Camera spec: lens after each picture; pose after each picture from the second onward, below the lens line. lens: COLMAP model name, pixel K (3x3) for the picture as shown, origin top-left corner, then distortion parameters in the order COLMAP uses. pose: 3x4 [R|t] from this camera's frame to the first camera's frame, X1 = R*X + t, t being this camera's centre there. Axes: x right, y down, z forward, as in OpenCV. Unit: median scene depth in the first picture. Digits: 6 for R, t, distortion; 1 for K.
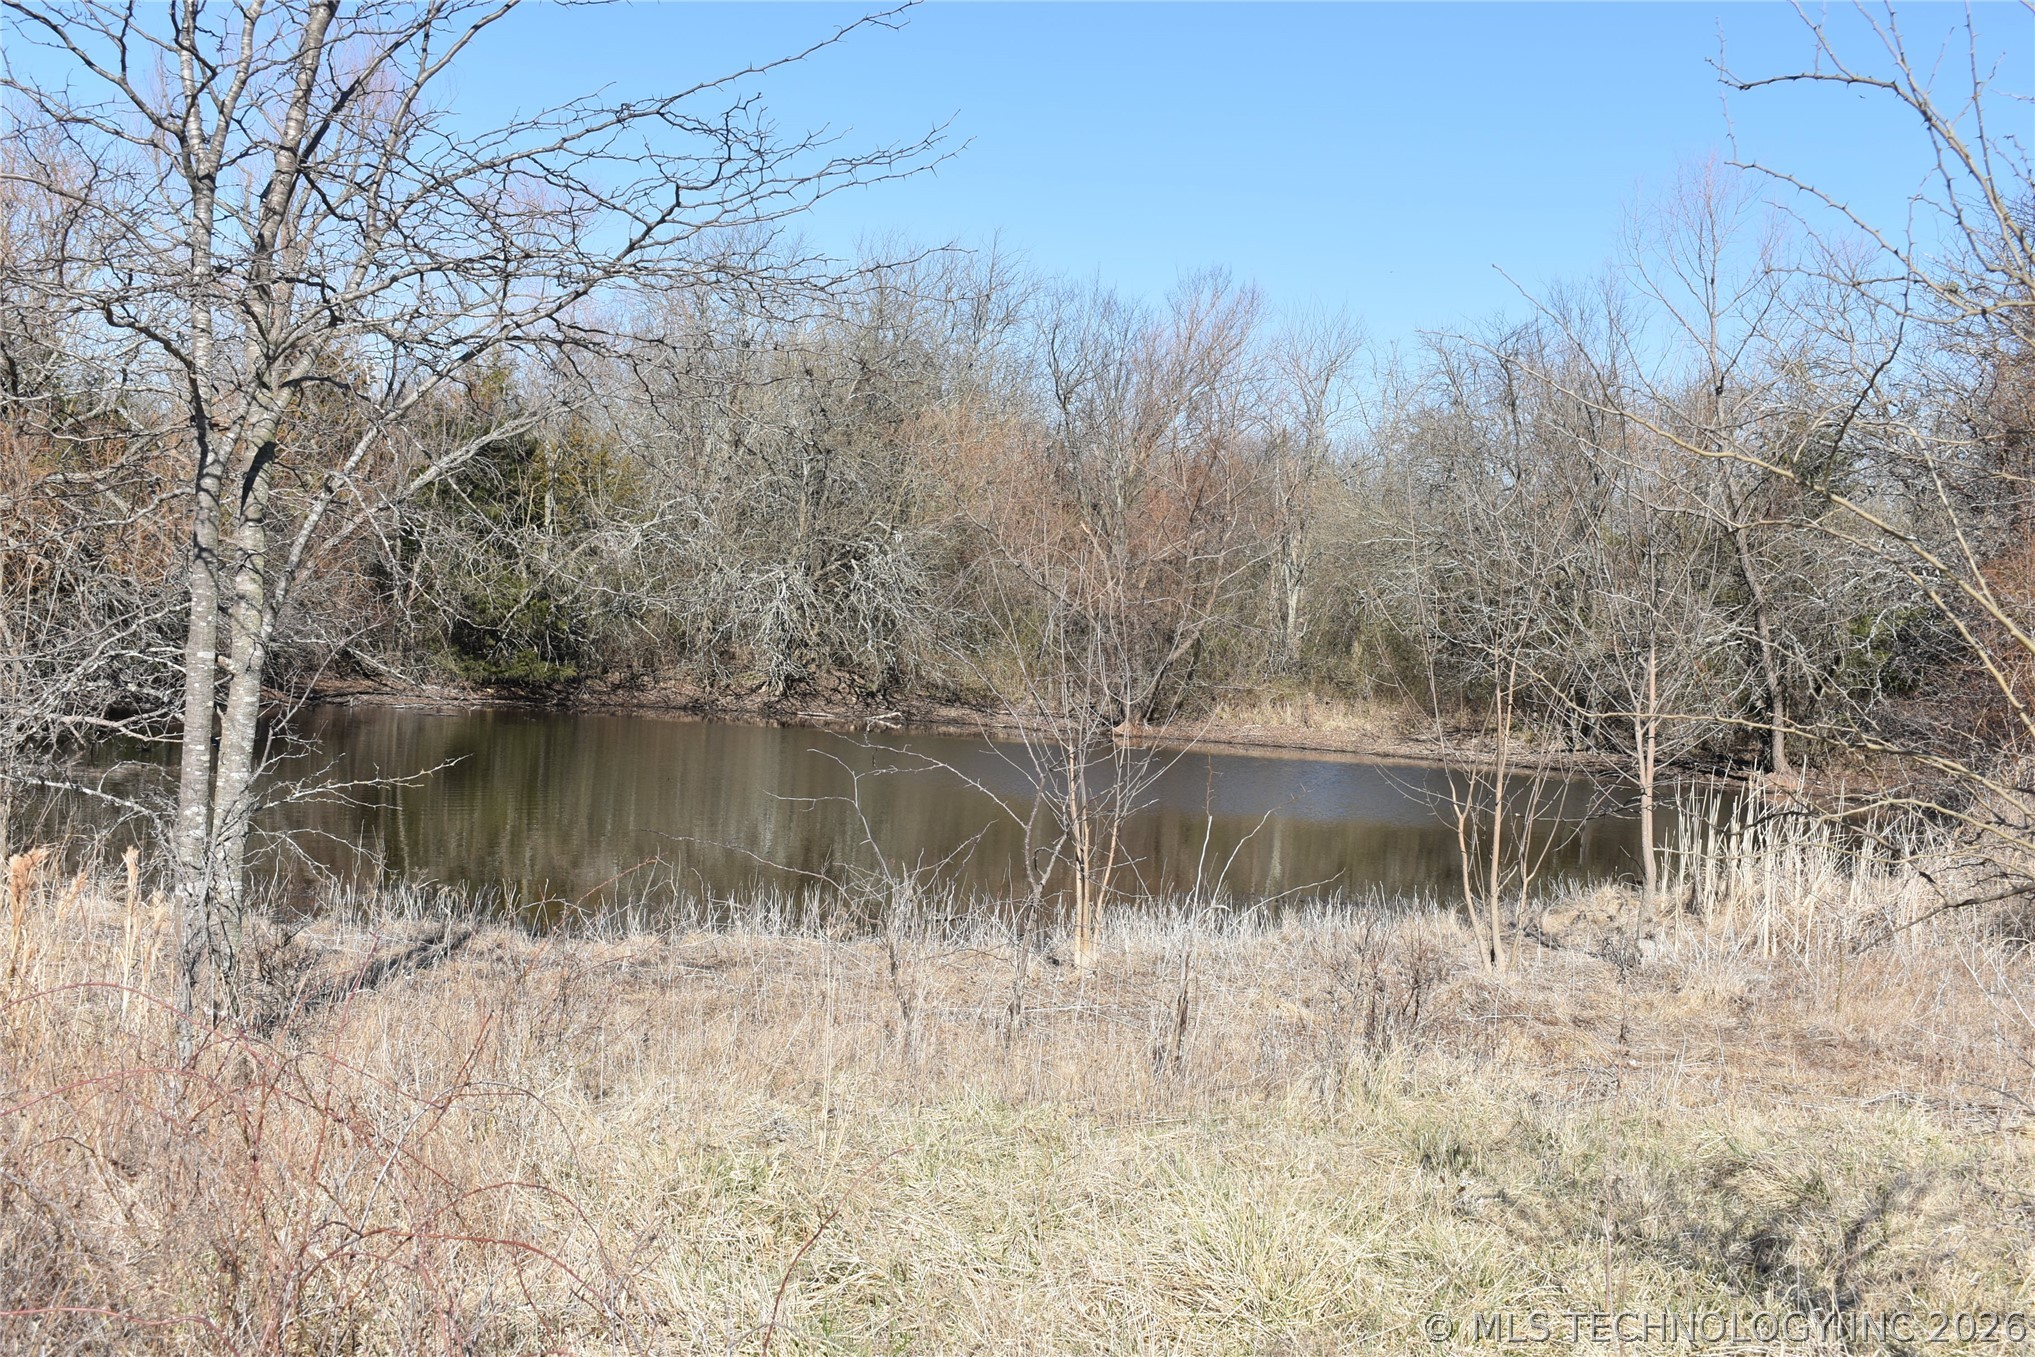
lens RADIAL K [[2513.4, 0, 1017.5], [0, 2513.4, 678.5], [0, 0, 1]] dist [-0.000900, 0.000425]
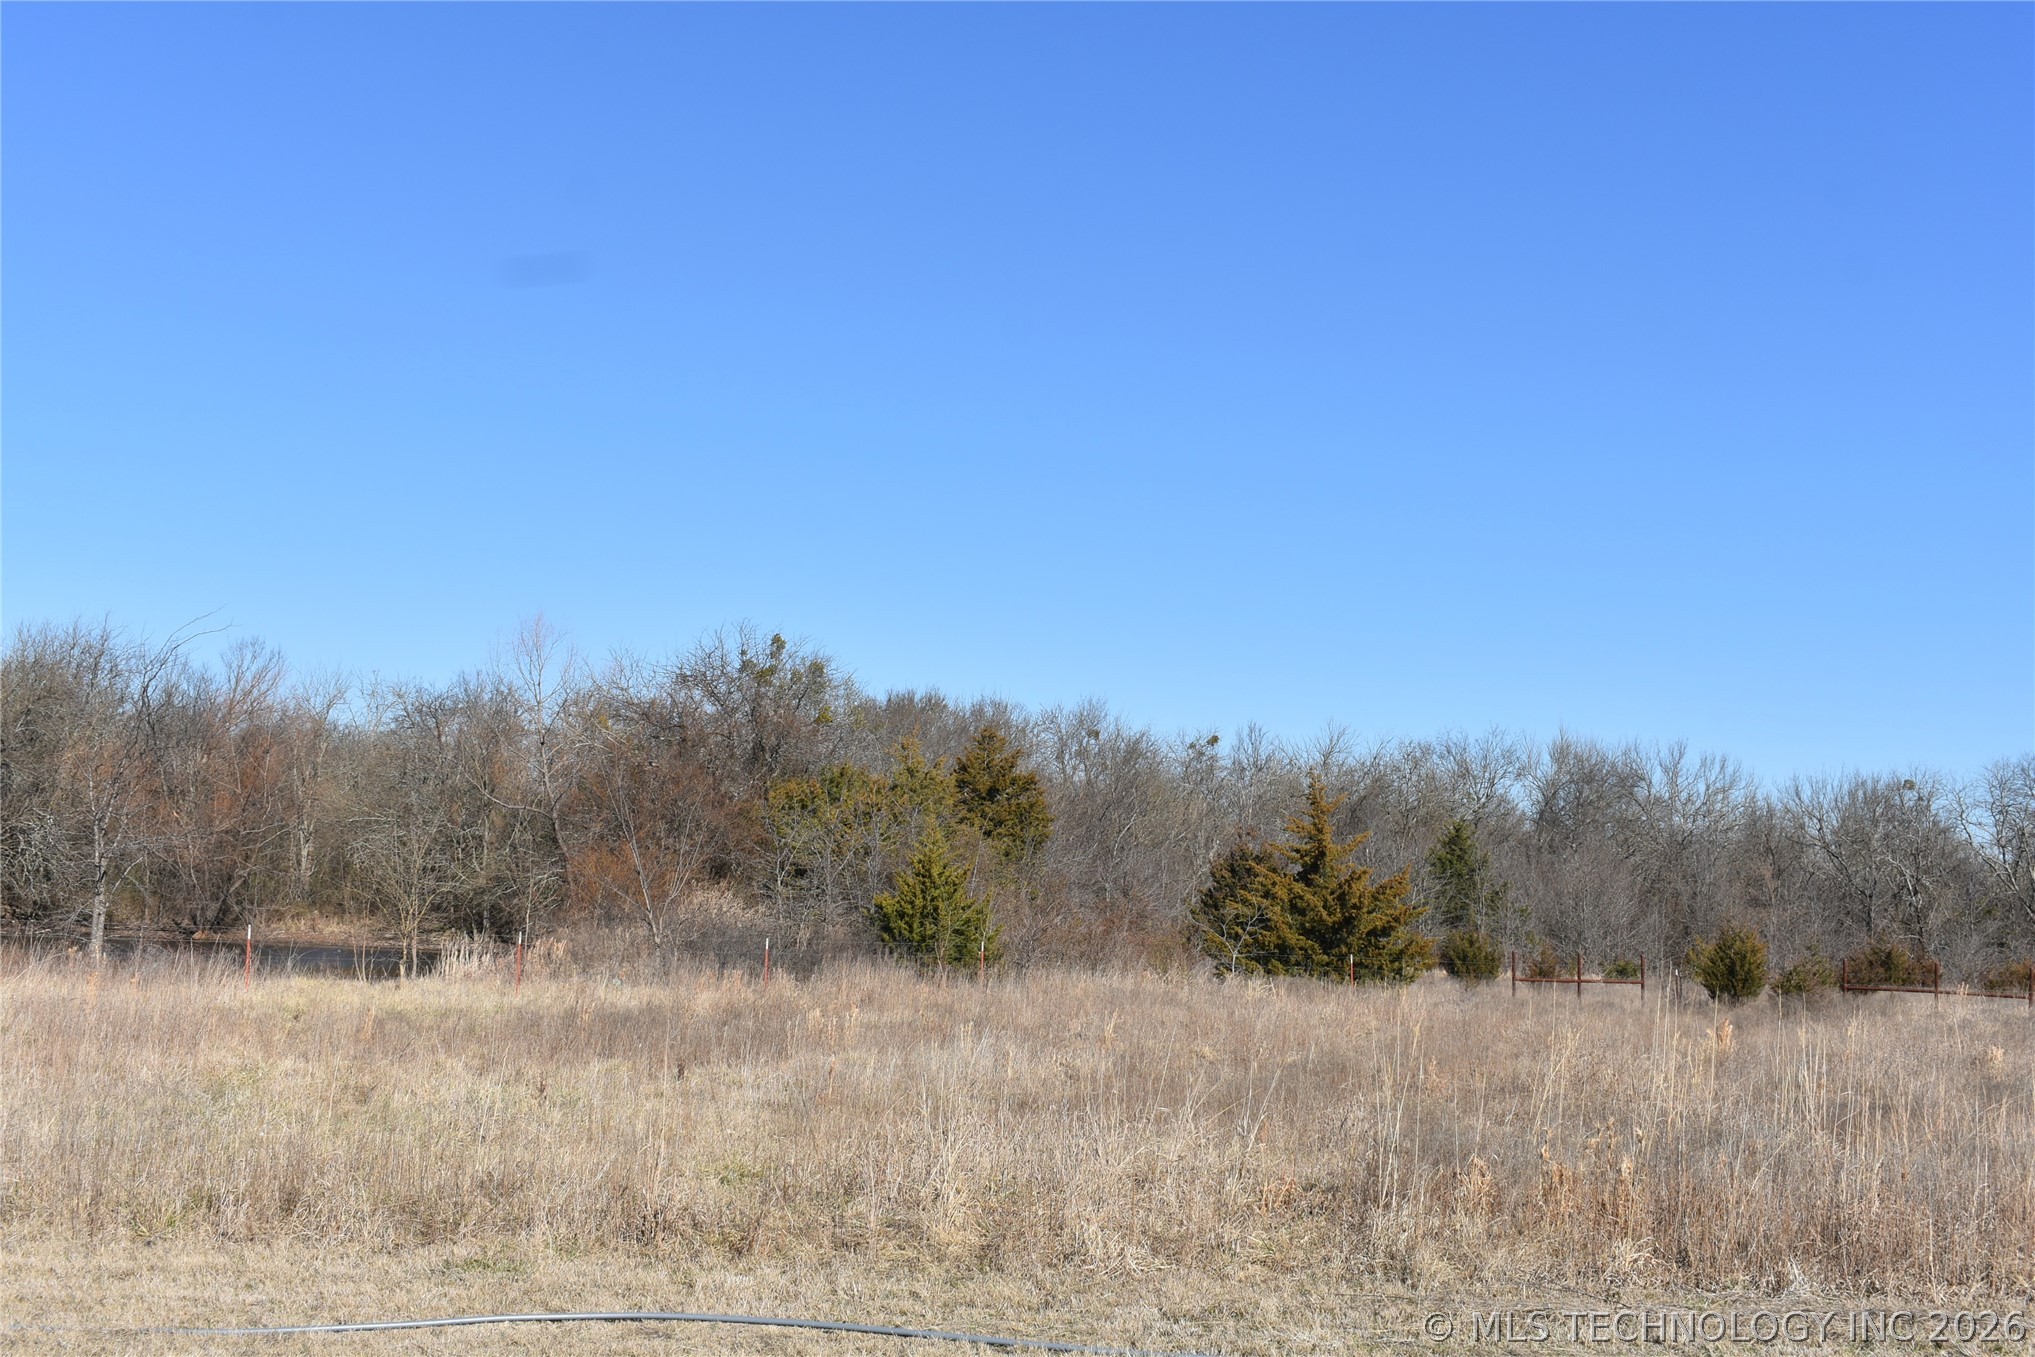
lens RADIAL K [[2400.2, 0, 1017.5], [0, 2400.2, 678.5], [0, 0, 1]] dist [-0.028796, -0.036293]
pose [[0.921455, 0.012025, 0.388298, -0.061257], [0.023319, 0.996007, -0.086180, -0.000049], [-0.387784, 0.088466, 0.917495, -0.547007]]
